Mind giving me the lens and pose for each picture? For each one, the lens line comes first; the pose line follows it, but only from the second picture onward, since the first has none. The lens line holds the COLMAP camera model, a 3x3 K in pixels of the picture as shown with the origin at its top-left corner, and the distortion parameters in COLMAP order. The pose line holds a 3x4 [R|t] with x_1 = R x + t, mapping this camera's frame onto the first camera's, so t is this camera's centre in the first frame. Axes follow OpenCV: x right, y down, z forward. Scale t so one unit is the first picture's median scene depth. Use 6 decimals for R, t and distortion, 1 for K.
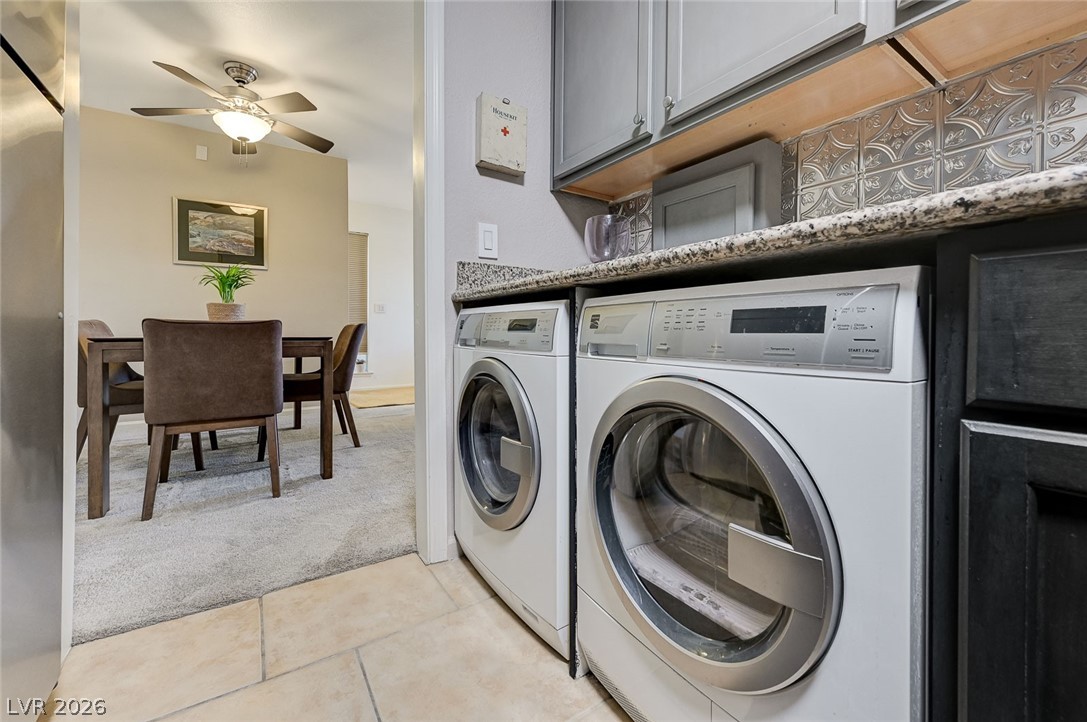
lens RADIAL K [[442.0, 0, 550.1], [0, 442.0, 332.3], [0, 0, 1]] dist [0.001042, 0.000033]
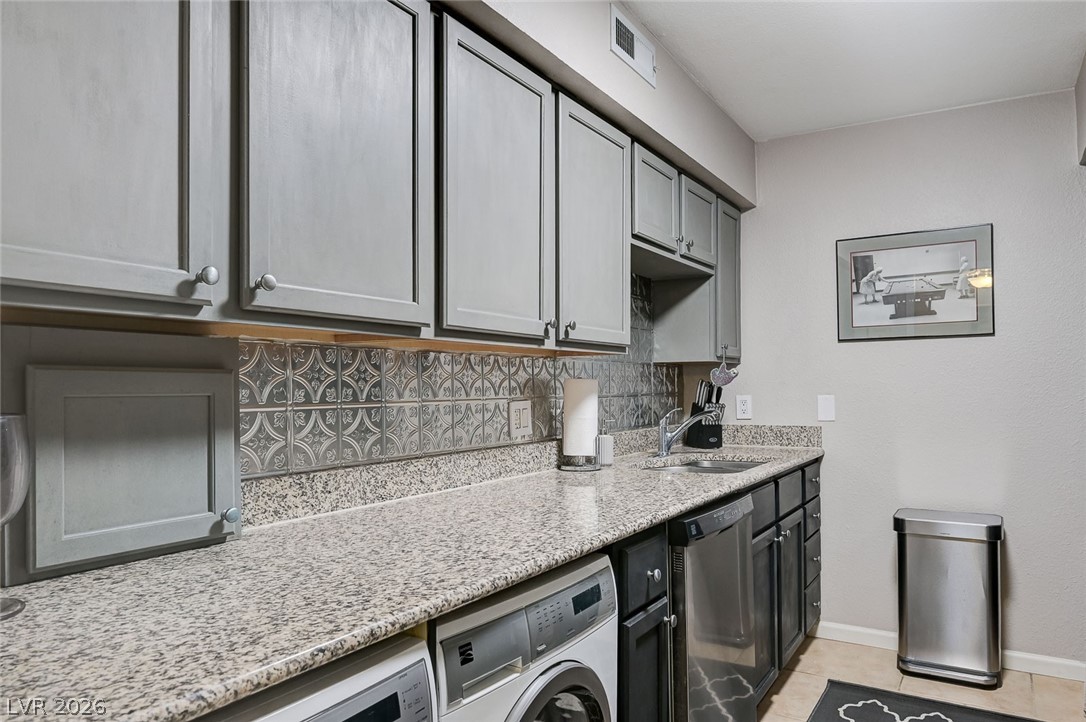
lens RADIAL K [[743.4, 0, 544.5], [0, 743.4, 387.1], [0, 0, 1]] dist [0.001485, -0.000068]
pose [[-0.417887, -0.001298, 0.908498, -0.521055], [0.000861, 0.999998, 0.001824, -0.226136], [-0.908499, 0.001545, -0.417885, 0.659804]]
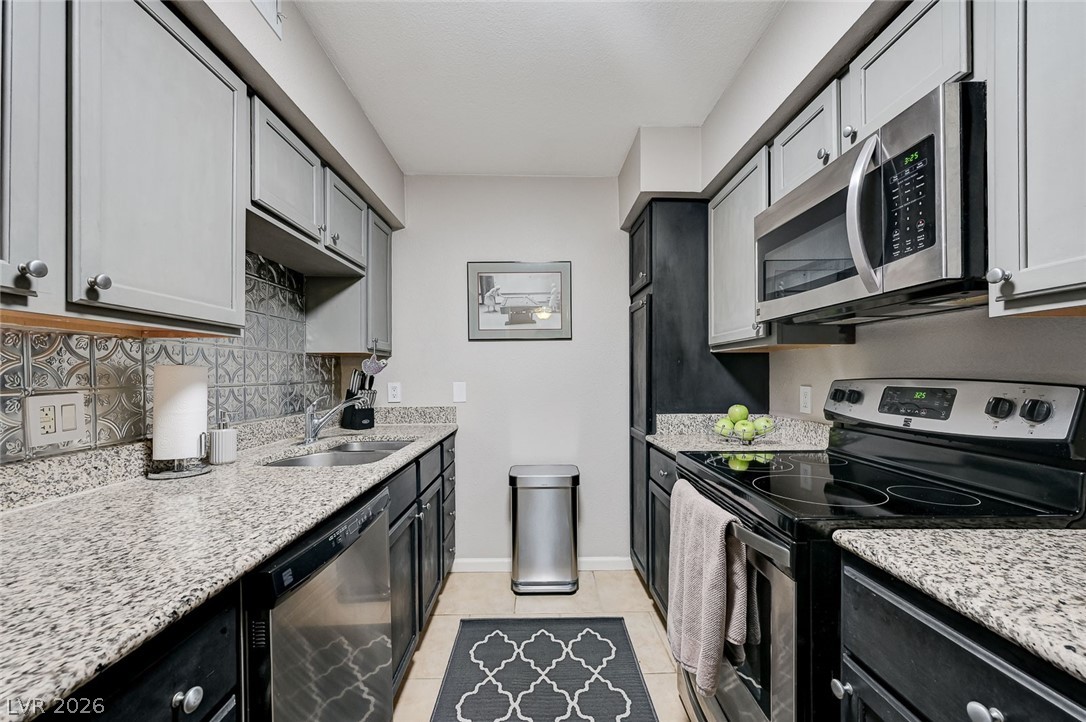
lens RADIAL K [[433.0, 0, 547.8], [0, 433.0, 372.7], [0, 0, 1]] dist [-0.000562, 0.000160]
pose [[-0.842772, 0.001900, 0.538267, -0.135146], [-0.001380, 0.999983, -0.005691, -0.224422], [-0.538268, -0.005539, -0.842755, 0.283264]]
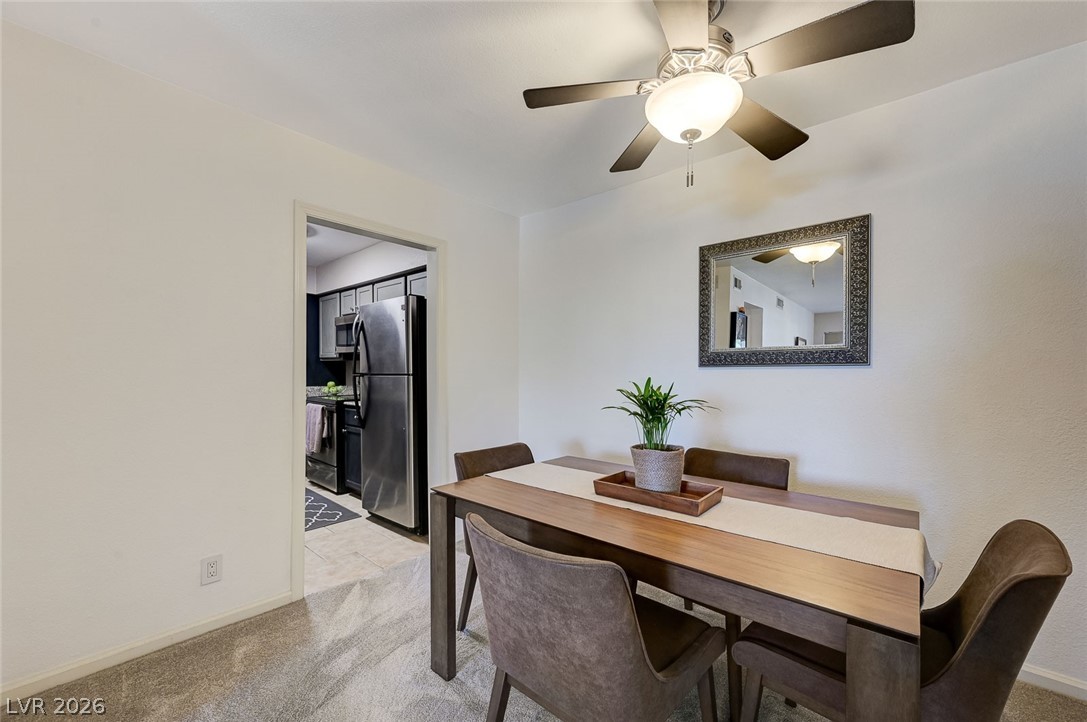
lens RADIAL K [[433.4, 0, 548.3], [0, 433.4, 372.8], [0, 0, 1]] dist [-0.000562, 0.000160]
pose [[-0.965600, -0.007271, -0.259932, -0.549846], [-0.008107, 0.999965, 0.002147, -0.227020], [0.259907, 0.004180, -0.965625, 2.054024]]
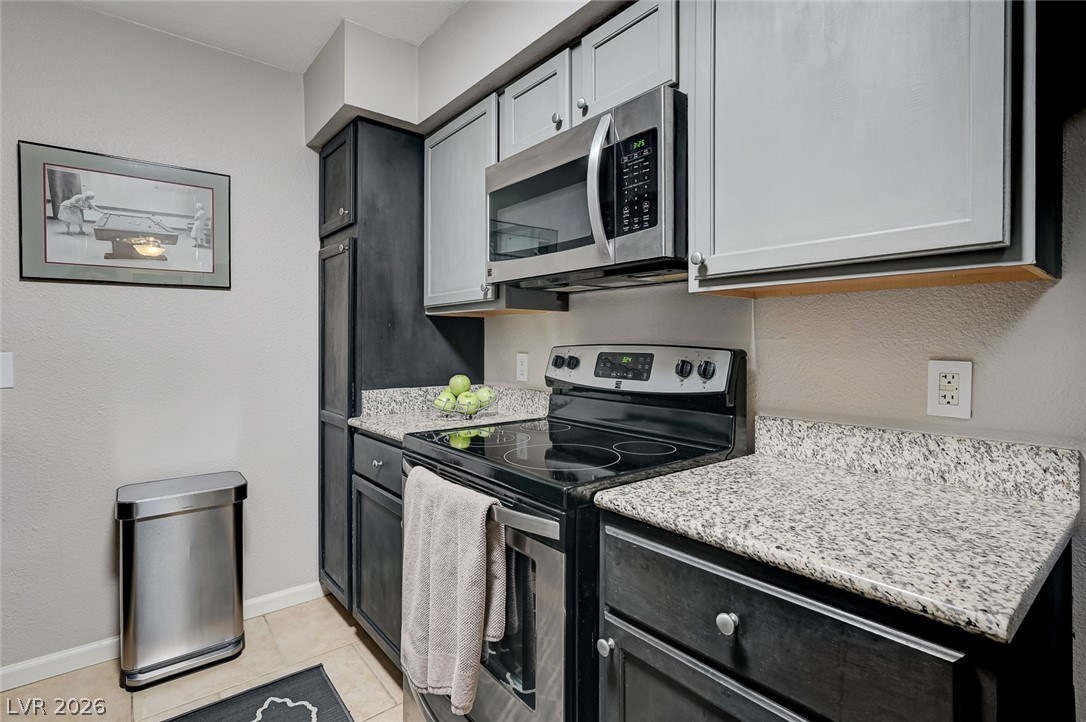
lens RADIAL K [[520.7, 0, 547.4], [0, 520.7, 341.7], [0, 0, 1]] dist [-0.000760, -0.000124]
pose [[-0.995372, -0.004057, -0.096014, -0.044885], [-0.003619, 0.999982, -0.004740, -0.220608], [0.096031, -0.004371, -0.995369, 0.284811]]
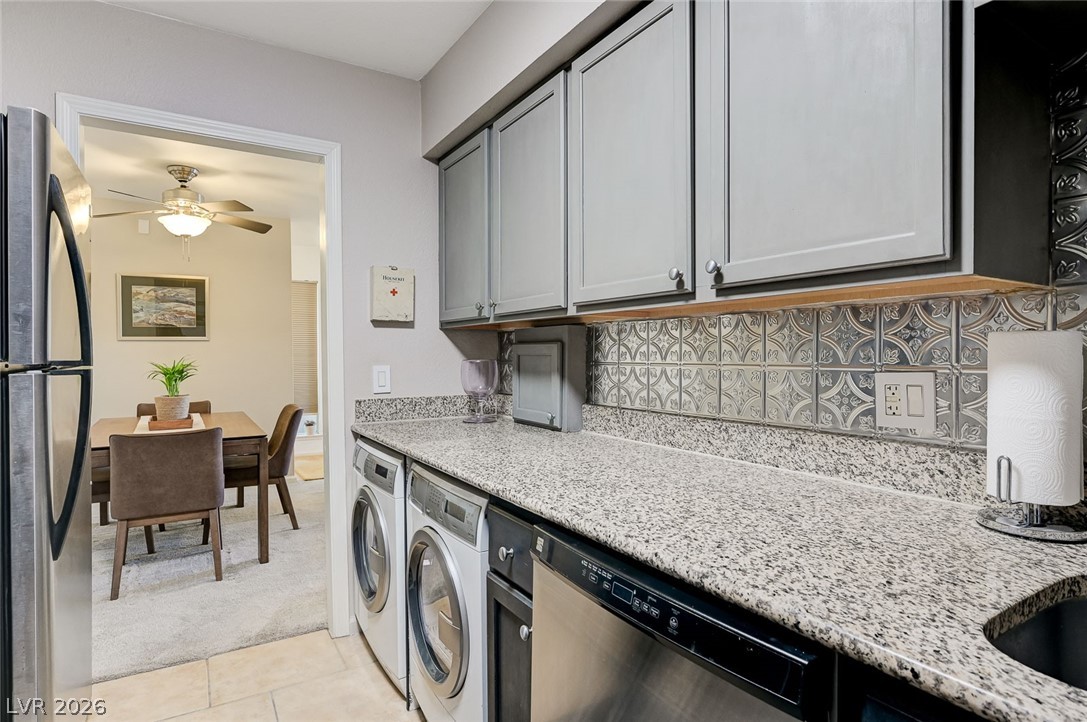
lens RADIAL K [[581.7, 0, 546.0], [0, 581.7, 354.0], [0, 0, 1]] dist [-0.001565, -0.000543]
pose [[0.998973, -0.007291, -0.044718, 0.313781], [0.007493, 0.999962, 0.004369, -0.224800], [0.044684, -0.004700, 0.998990, -0.486526]]
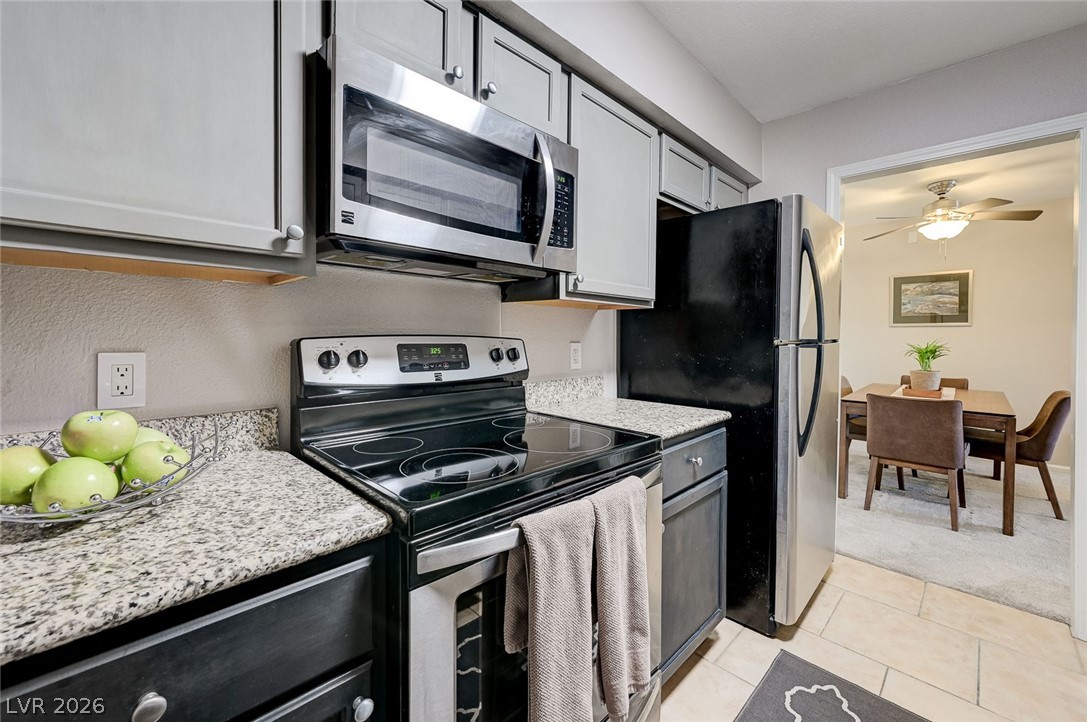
lens RADIAL K [[438.9, 0, 546.9], [0, 438.9, 342.4], [0, 0, 1]] dist [-0.001333, -0.000277]
pose [[0.192269, 0.017627, -0.981184, 0.458867], [-0.007386, 0.999836, 0.016515, -0.222067], [0.981314, 0.004072, 0.192368, -0.495349]]
